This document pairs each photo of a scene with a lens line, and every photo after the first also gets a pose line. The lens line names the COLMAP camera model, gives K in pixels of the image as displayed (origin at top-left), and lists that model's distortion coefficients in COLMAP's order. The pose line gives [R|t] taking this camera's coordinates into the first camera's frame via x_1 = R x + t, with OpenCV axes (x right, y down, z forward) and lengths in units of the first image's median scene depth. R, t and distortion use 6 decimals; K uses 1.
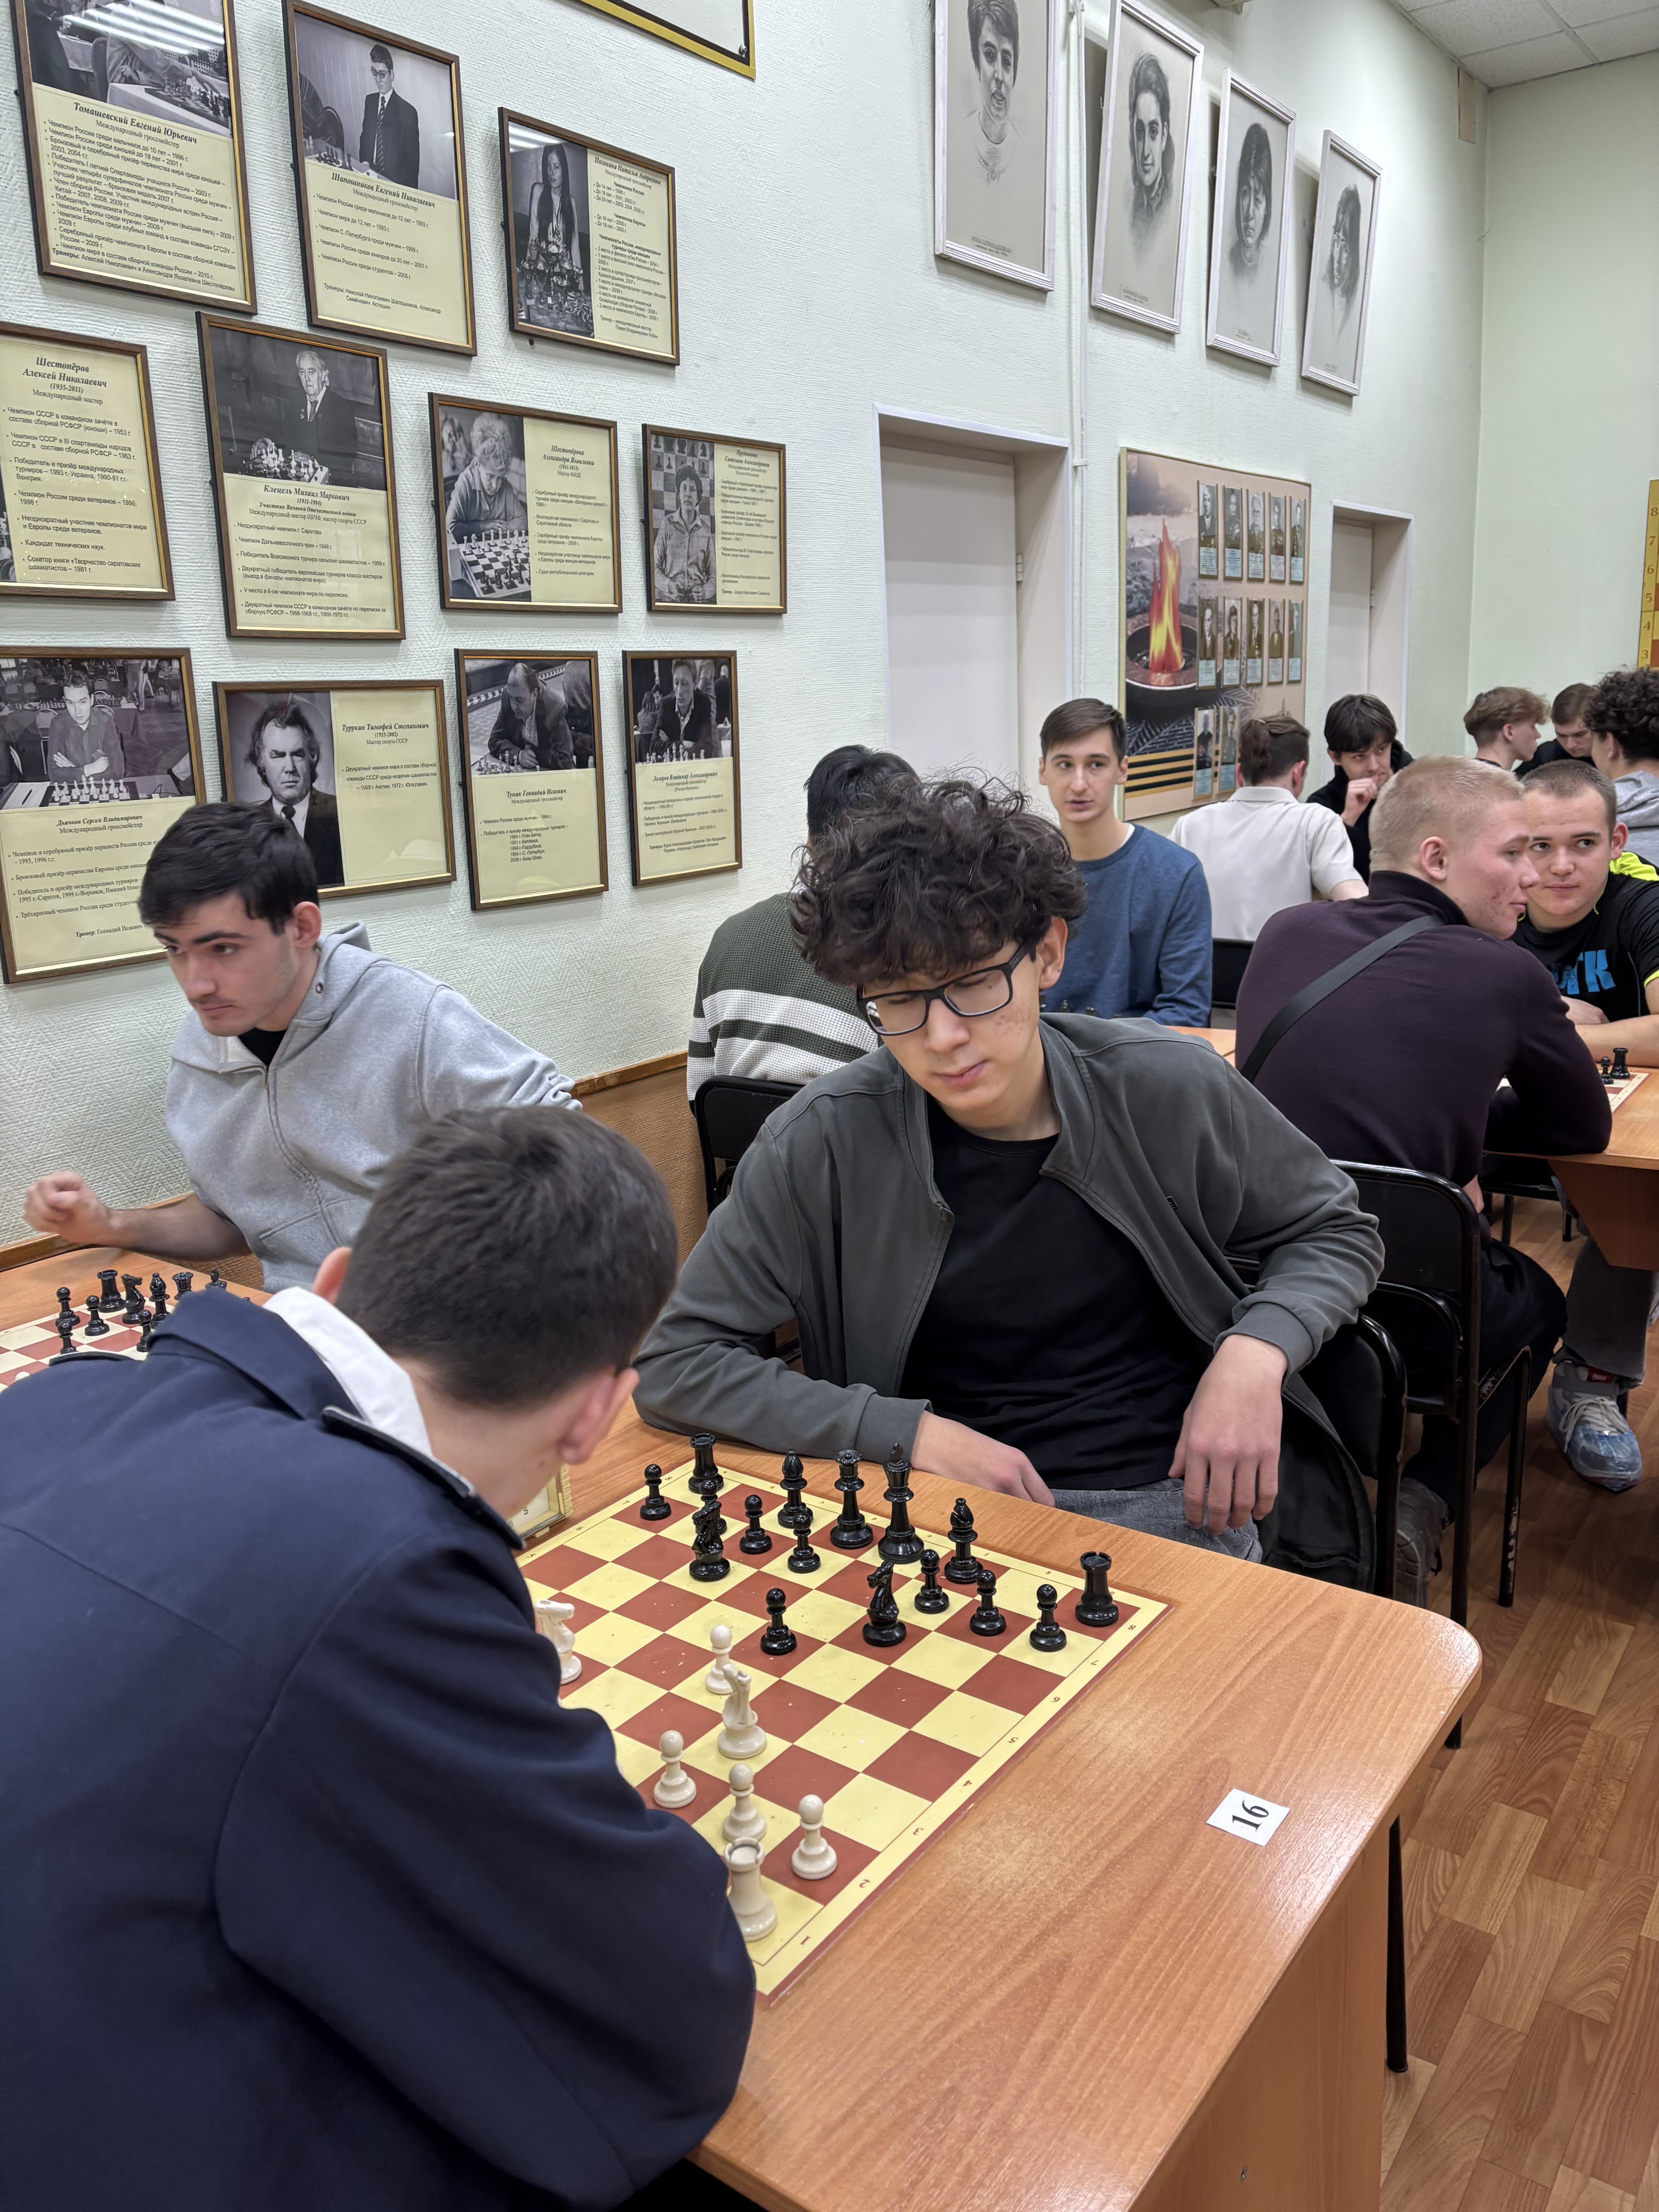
lens RADIAL K [[1671.5, 0, 827.2], [0, 1671.5, 1107.7], [0, 0, 1]] dist [0.029015, -0.037958]
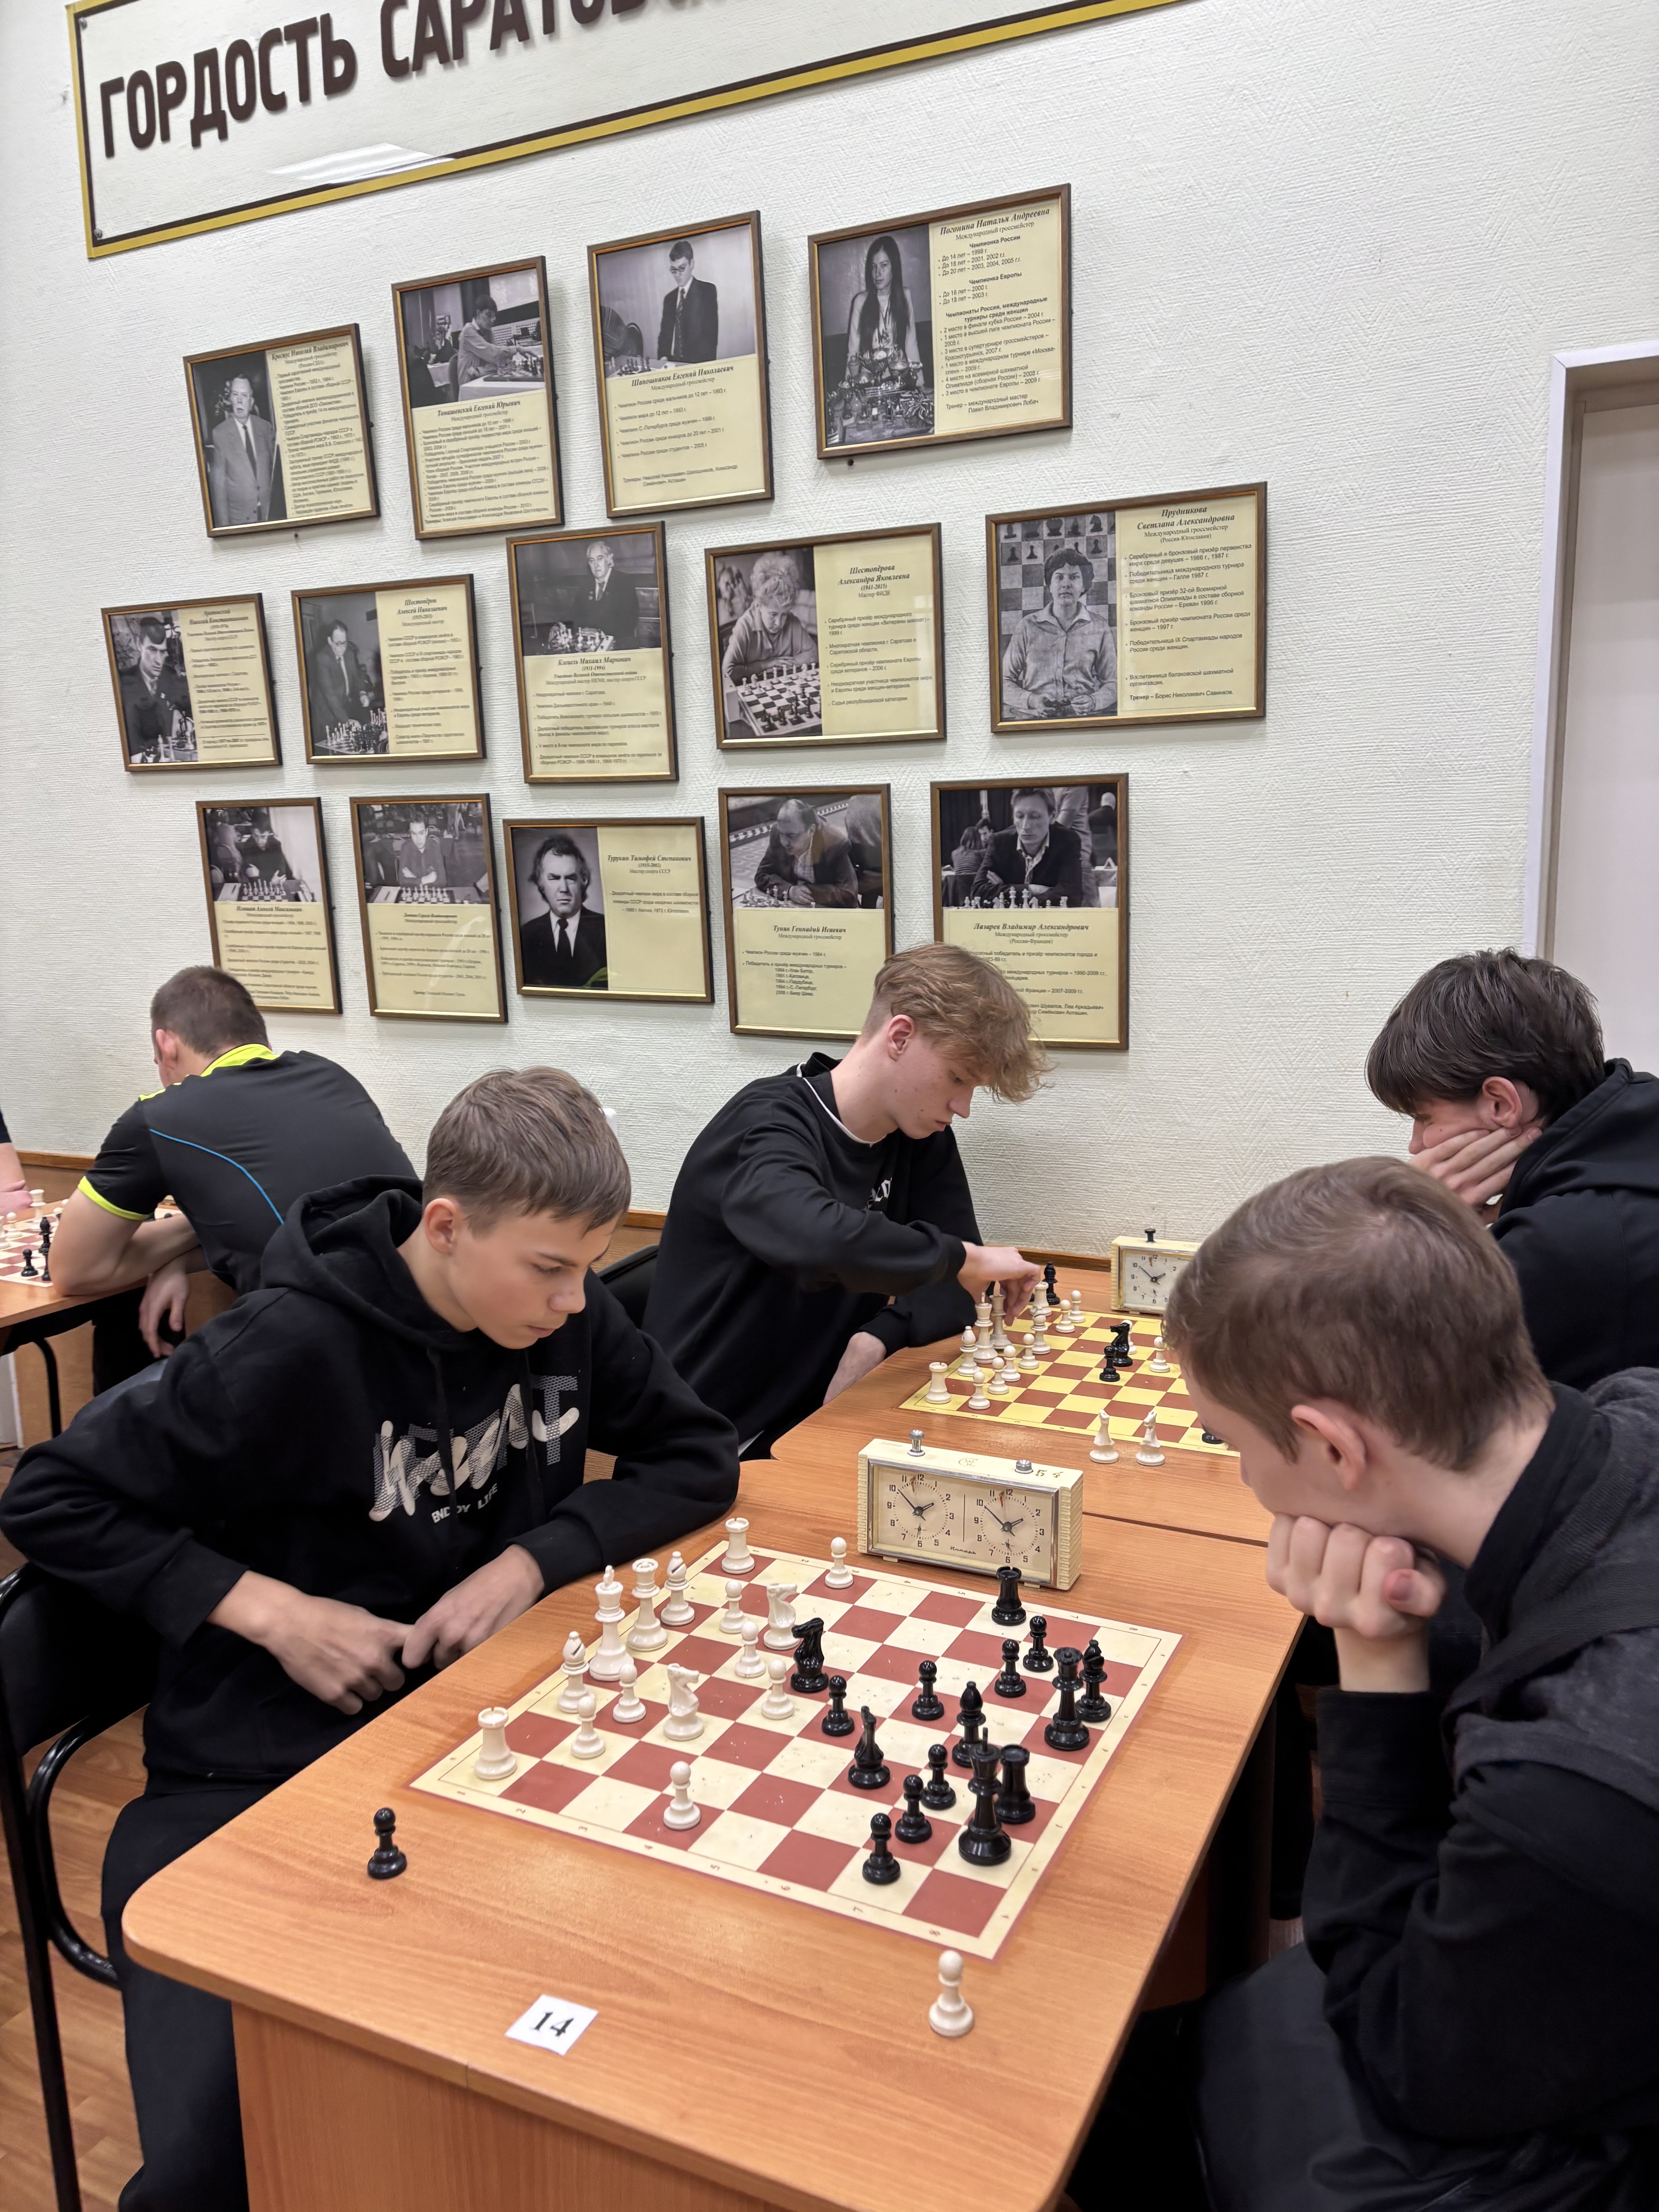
lens RADIAL K [[1671.5, 0, 835.1], [0, 1671.5, 1120.4], [0, 0, 1]] dist [0.029015, -0.037958]
pose [[0.147689, 0.206376, -0.967263, 0.825694], [-0.219559, 0.960426, 0.171393, -0.262919], [0.964356, 0.187058, 0.187156, 0.894502]]
